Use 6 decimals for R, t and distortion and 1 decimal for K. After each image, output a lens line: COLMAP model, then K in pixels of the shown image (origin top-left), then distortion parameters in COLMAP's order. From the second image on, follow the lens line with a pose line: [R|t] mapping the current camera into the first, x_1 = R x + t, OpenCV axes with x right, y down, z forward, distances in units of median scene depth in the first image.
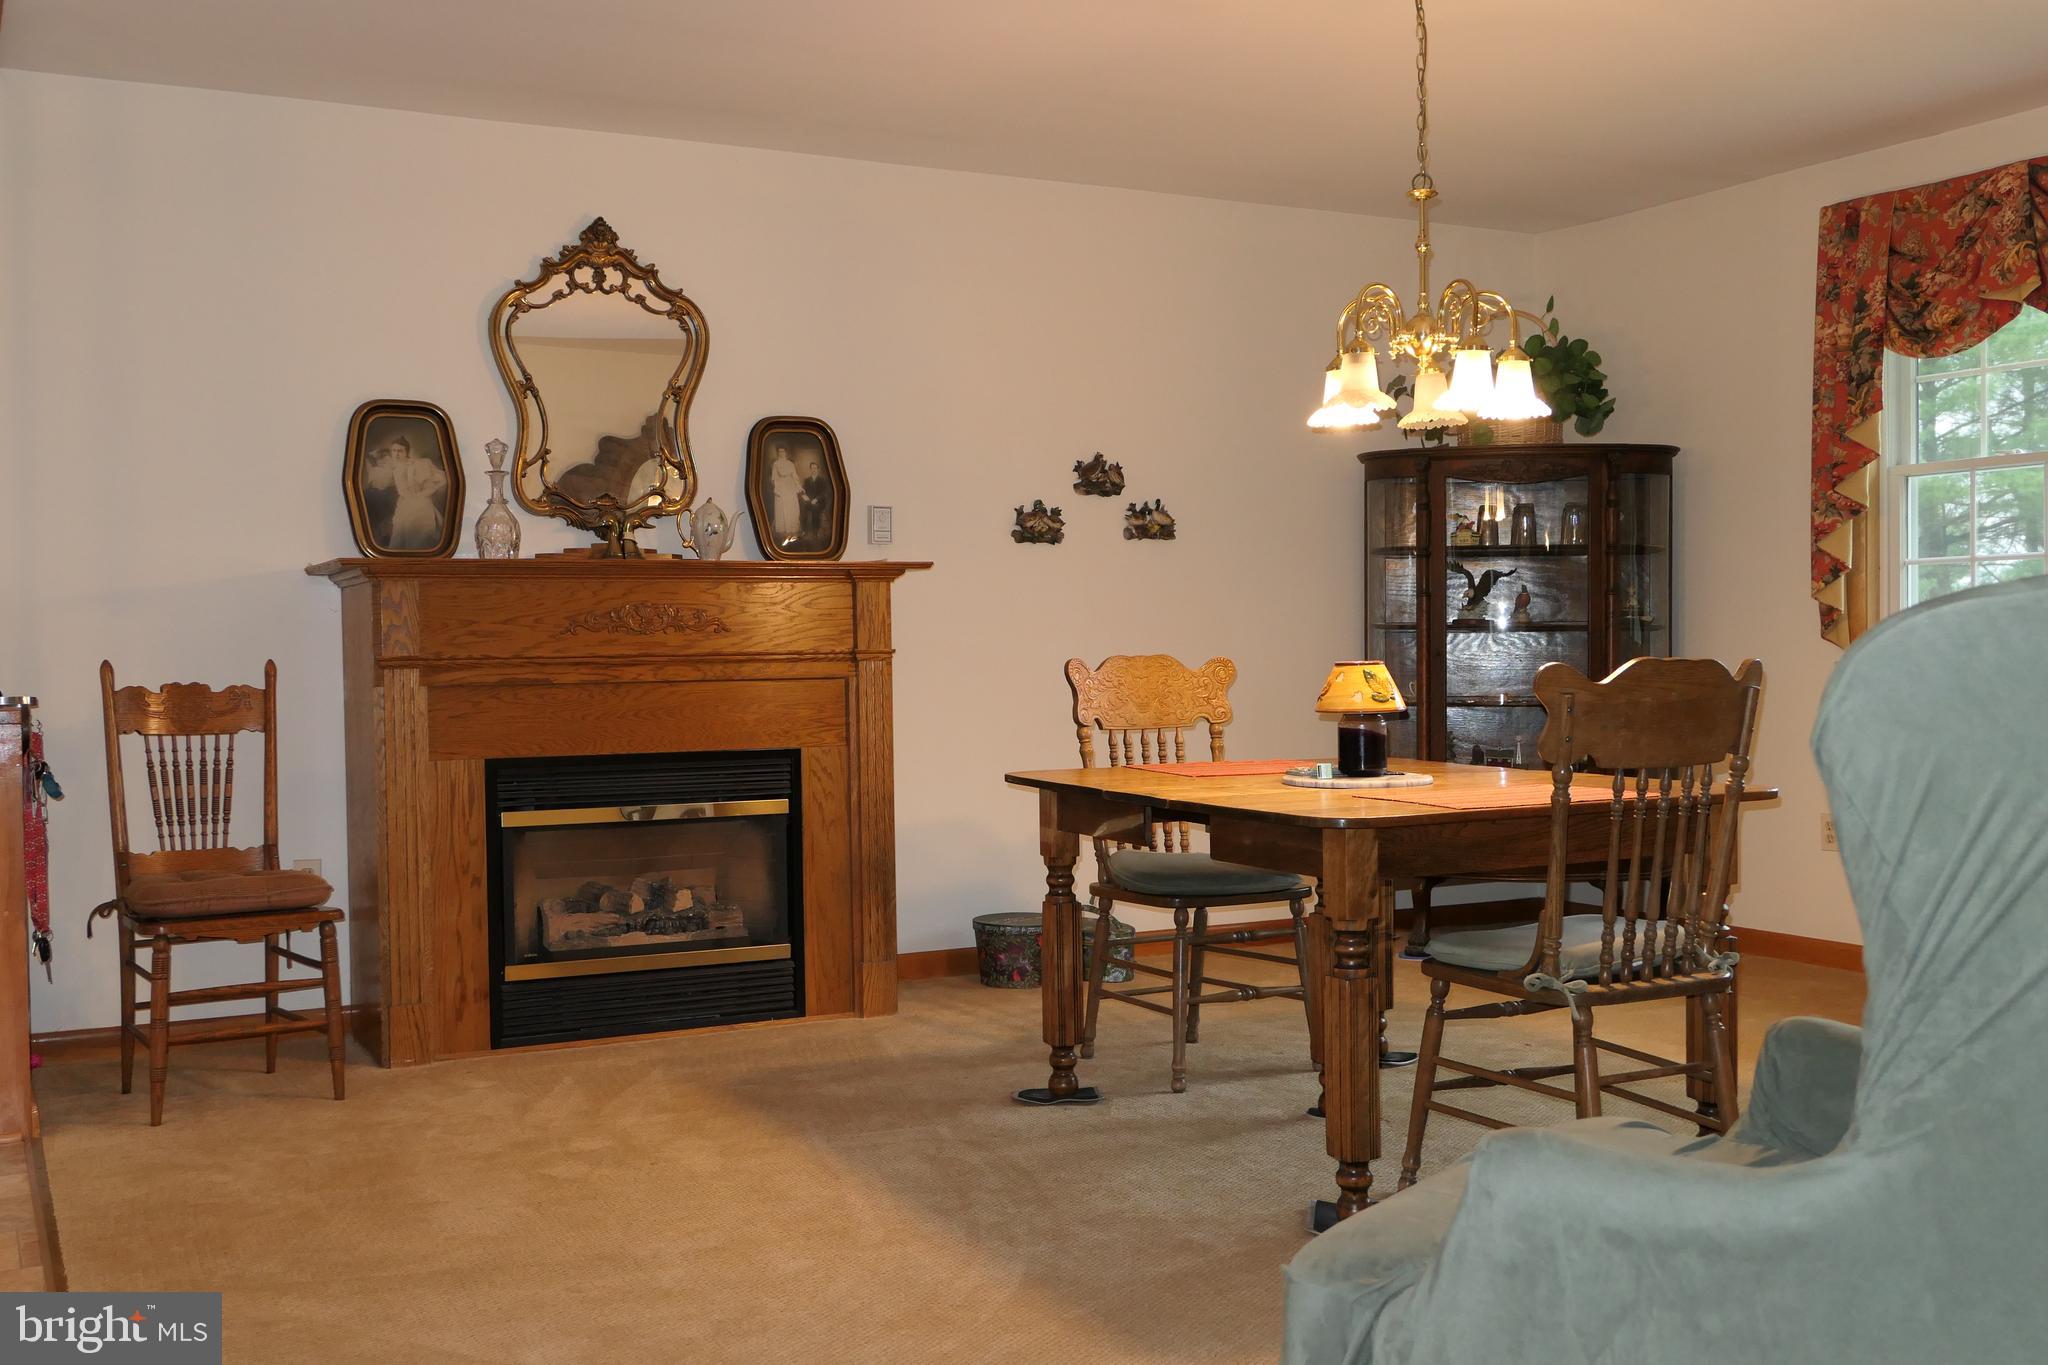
lens RADIAL K [[2020.0, 0, 1022.6], [0, 2020.0, 692.2], [0, 0, 1]] dist [-0.027078, 0.000000]
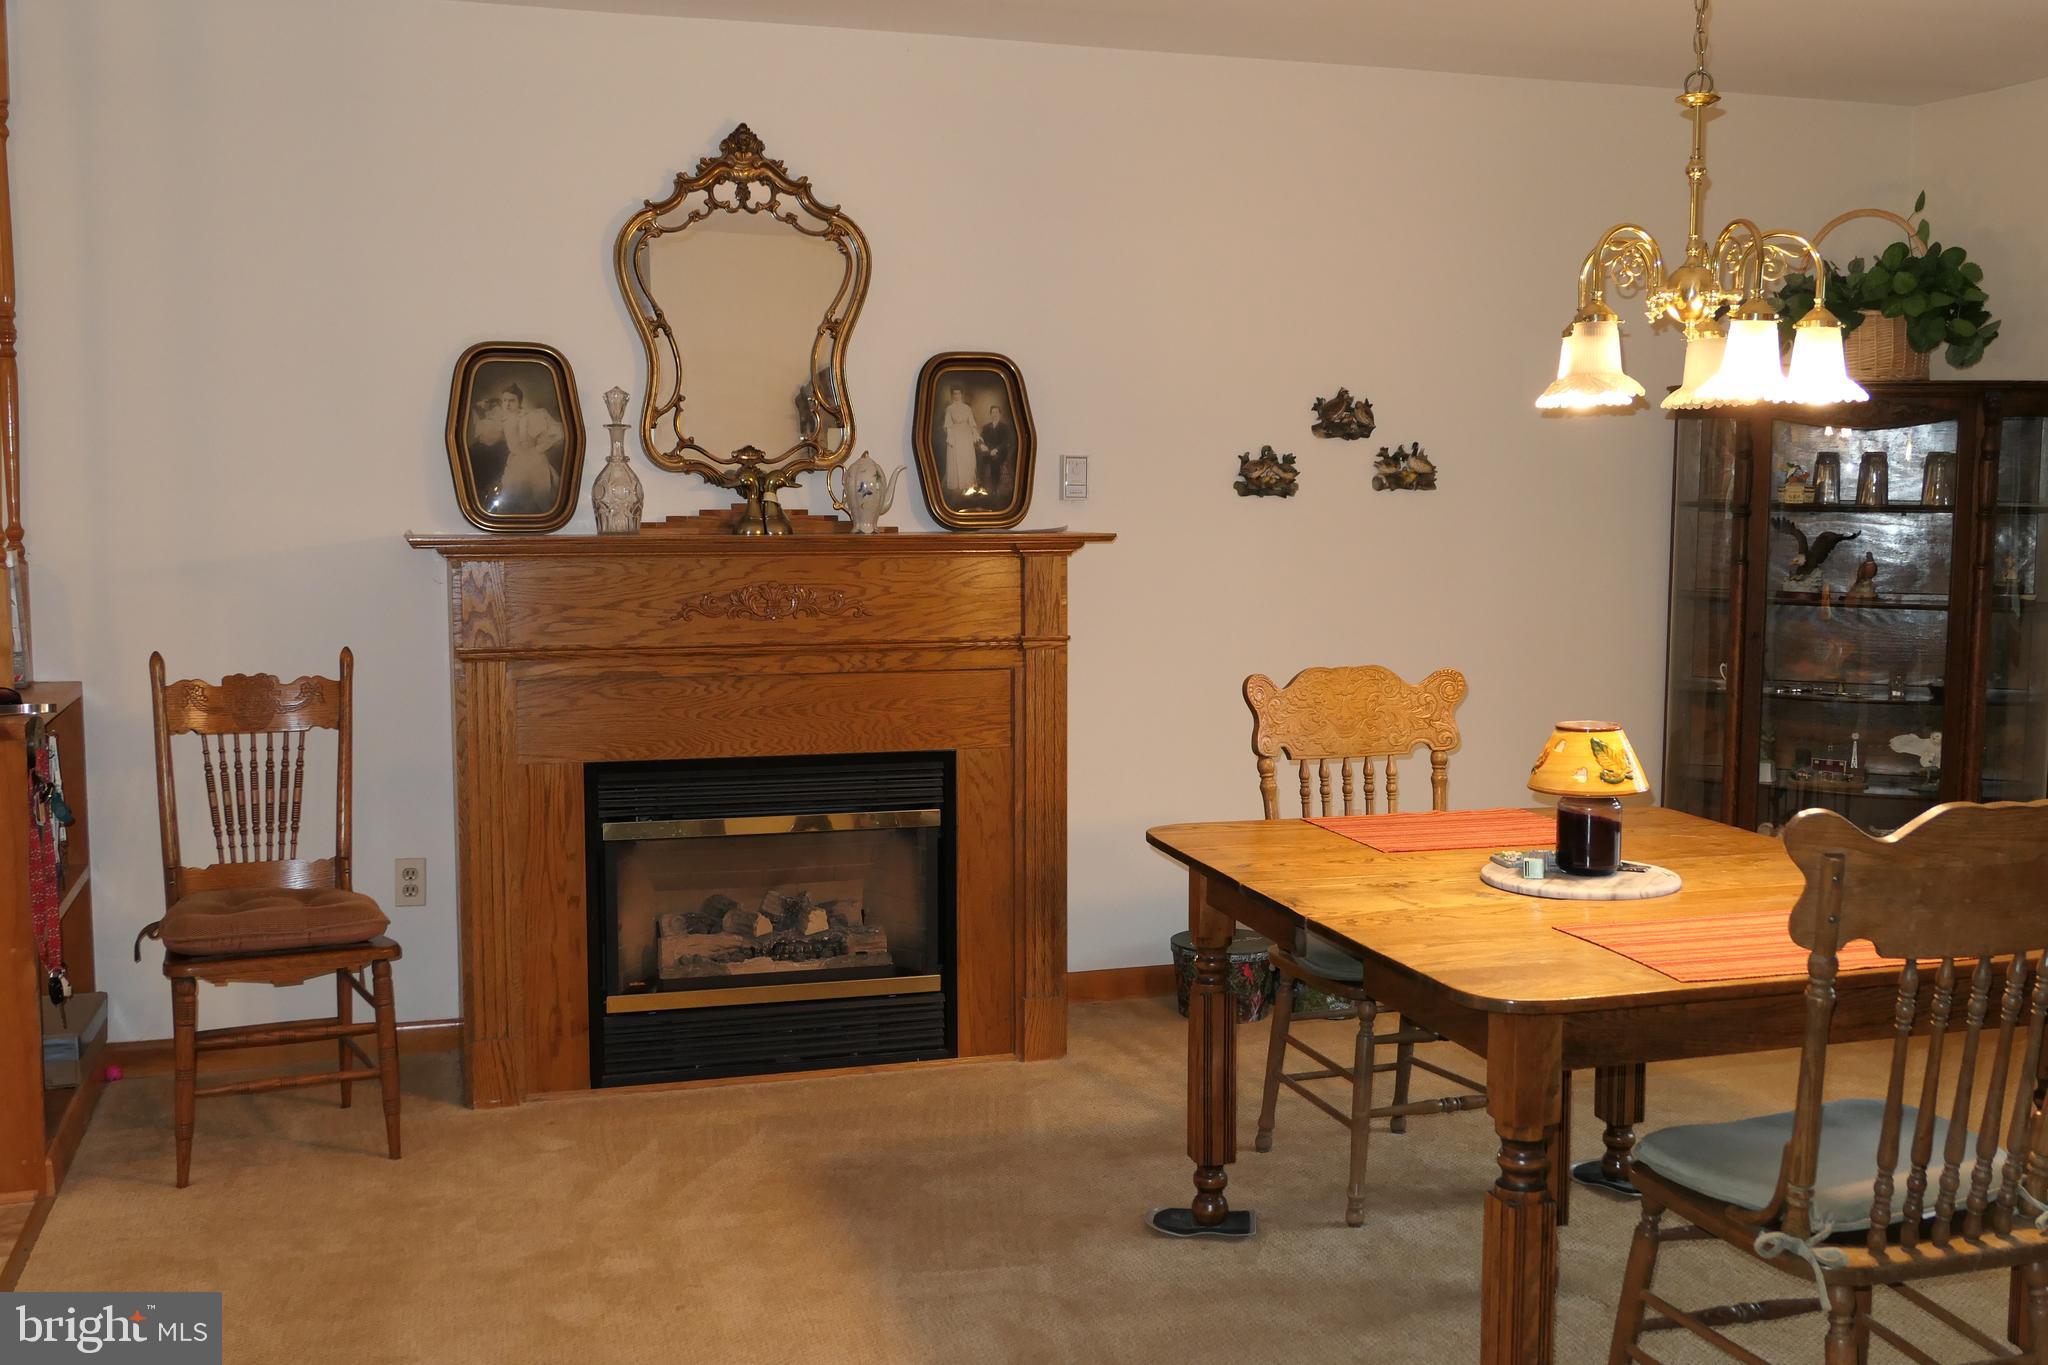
lens RADIAL K [[2020.0, 0, 1026.0], [0, 2020.0, 683.1], [0, 0, 1]] dist [-0.027078, 0.000000]
pose [[0.983617, 0.030484, -0.177677, 0.072744], [-0.018133, 0.997331, 0.070724, -0.063452], [0.179359, -0.066344, 0.981544, 0.169066]]
